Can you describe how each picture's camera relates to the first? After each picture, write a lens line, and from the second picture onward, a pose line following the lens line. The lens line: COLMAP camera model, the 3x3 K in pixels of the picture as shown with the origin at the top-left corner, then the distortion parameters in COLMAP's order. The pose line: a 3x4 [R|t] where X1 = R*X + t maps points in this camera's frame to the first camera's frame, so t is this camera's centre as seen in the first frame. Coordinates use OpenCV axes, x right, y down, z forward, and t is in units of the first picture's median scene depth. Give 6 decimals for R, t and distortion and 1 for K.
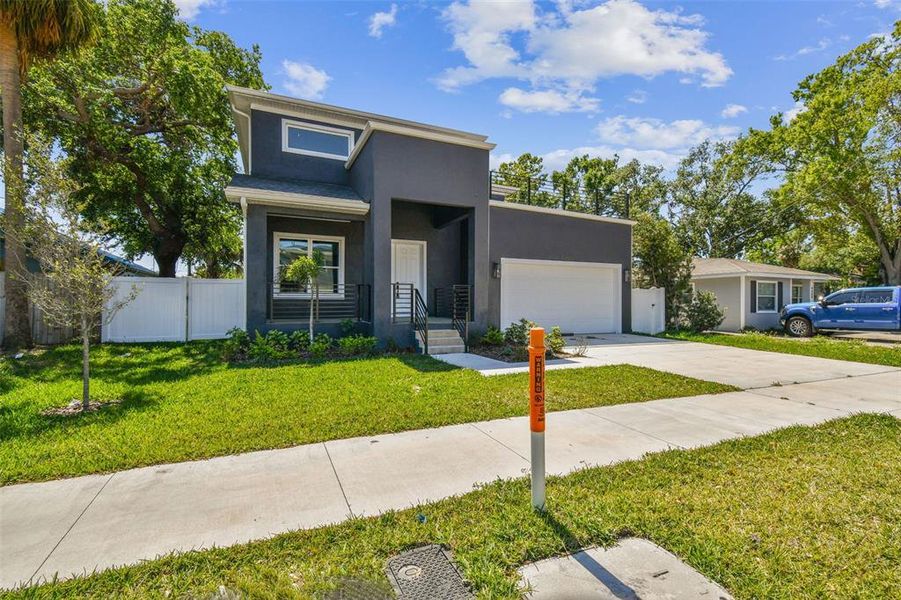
lens RADIAL K [[416.5, 0, 458.5], [0, 416.5, 302.8], [0, 0, 1]] dist [0.020762, 0.000014]
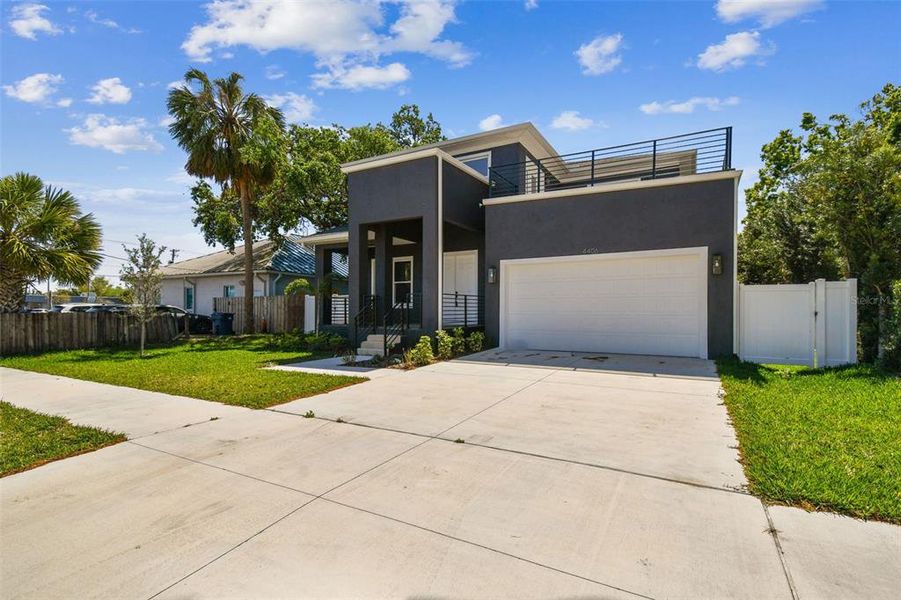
lens RADIAL K [[420.8, 0, 463.4], [0, 420.8, 311.6], [0, 0, 1]] dist [0.026514, 0.000090]
pose [[0.607318, -0.004286, -0.794447, 0.775218], [0.004153, 0.999989, -0.002220, 0.004781], [0.794448, -0.001951, 0.607329, 0.383016]]
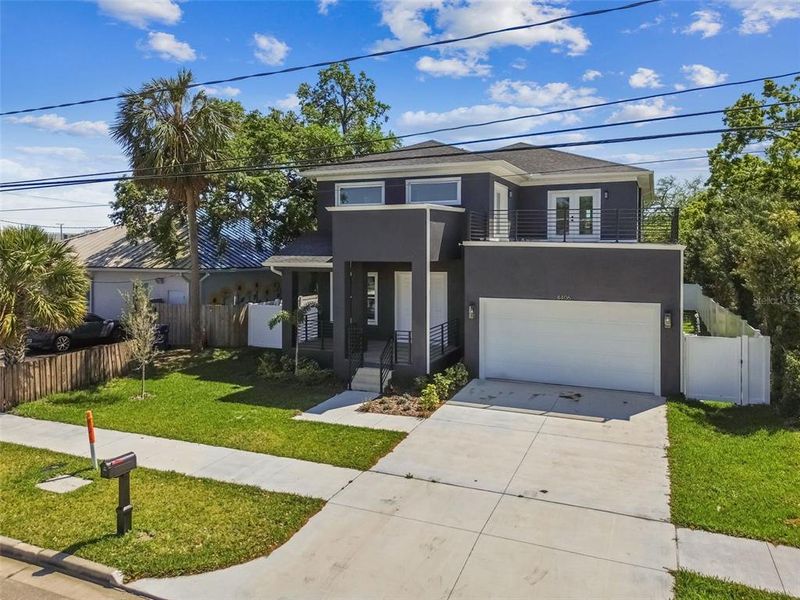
lens RADIAL K [[582.8, 0, 403.3], [0, 582.8, 251.4], [0, 0, 1]] dist [0.045251, -0.031149]
pose [[0.677778, -0.000932, -0.735266, 0.985946], [0.007191, 0.999960, 0.005361, -0.224640], [0.735232, -0.008921, 0.677757, -0.058704]]
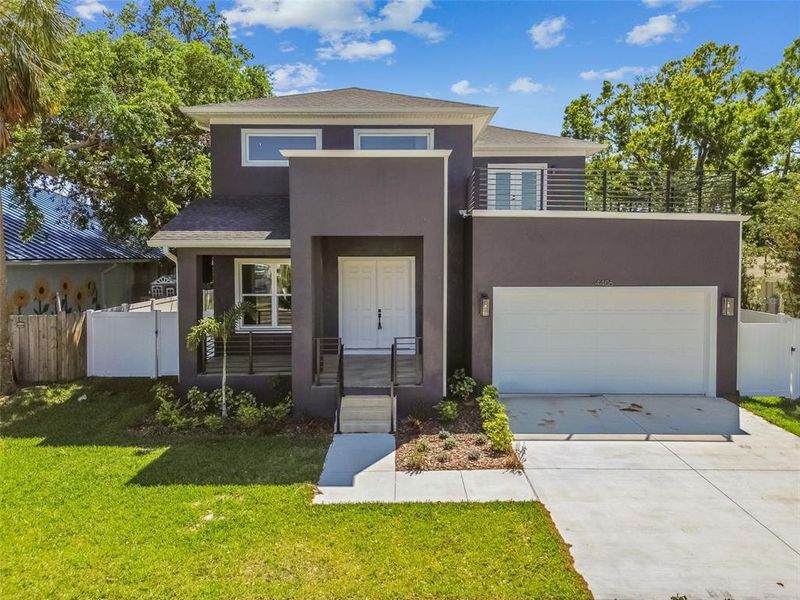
lens RADIAL K [[577.1, 0, 401.5], [0, 577.1, 270.2], [0, 0, 1]] dist [0.042746, -0.034264]
pose [[0.910711, 0.006591, -0.412991, 0.370280], [0.007159, 0.999471, 0.031738, -0.169641], [0.412982, -0.031860, 0.910182, 0.019923]]
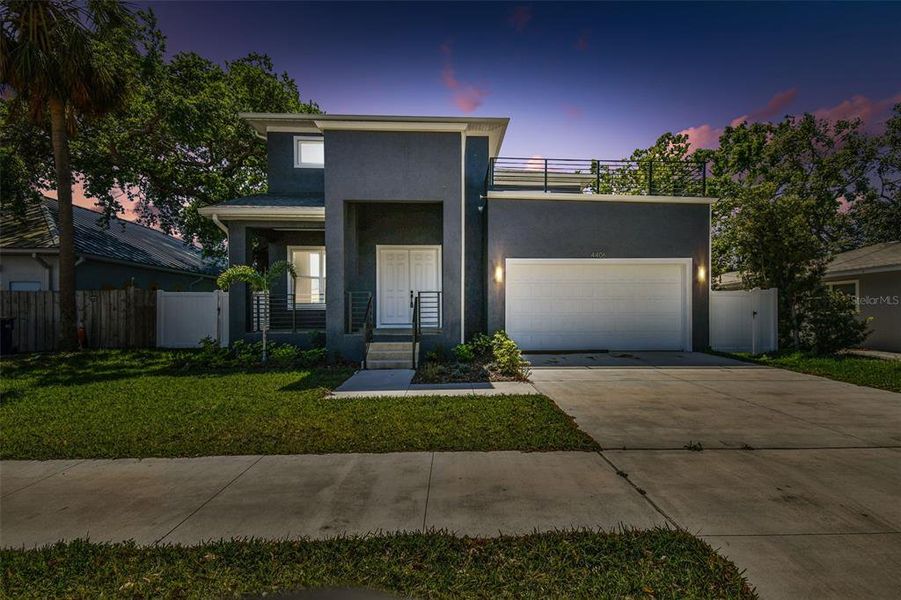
lens RADIAL K [[424.1, 0, 462.8], [0, 424.1, 313.9], [0, 0, 1]] dist [0.018615, -0.000788]
pose [[0.926492, -0.006307, -0.376261, 0.344472], [0.007607, 0.999969, 0.001968, 0.002652], [0.376237, -0.004686, 0.926512, 0.166505]]
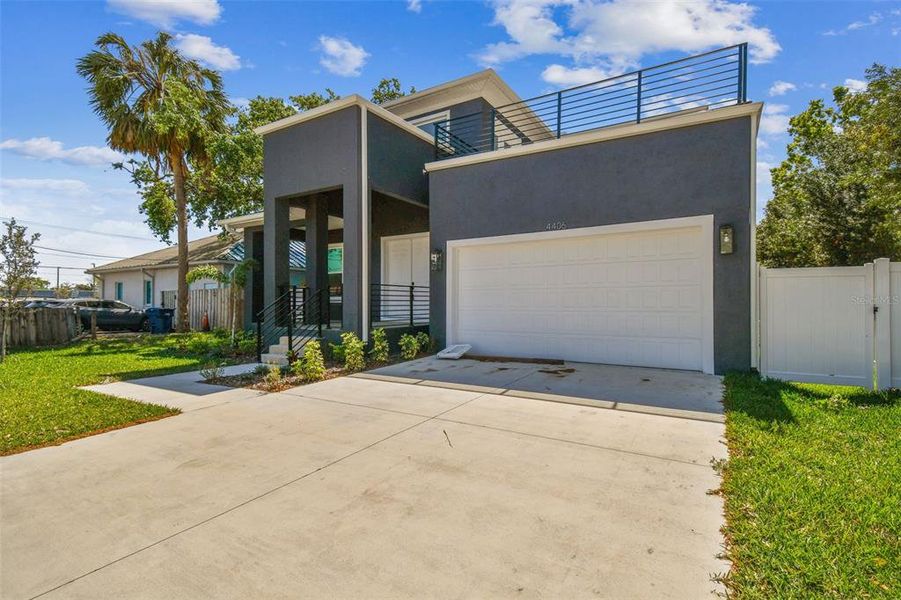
lens RADIAL K [[420.2, 0, 461.2], [0, 420.2, 303.4], [0, 0, 1]] dist [0.015539, -0.000634]
pose [[0.567382, -0.008836, -0.823407, 0.699137], [0.006833, 0.999959, -0.006022, 0.001632], [0.823426, -0.002210, 0.567419, 0.615424]]
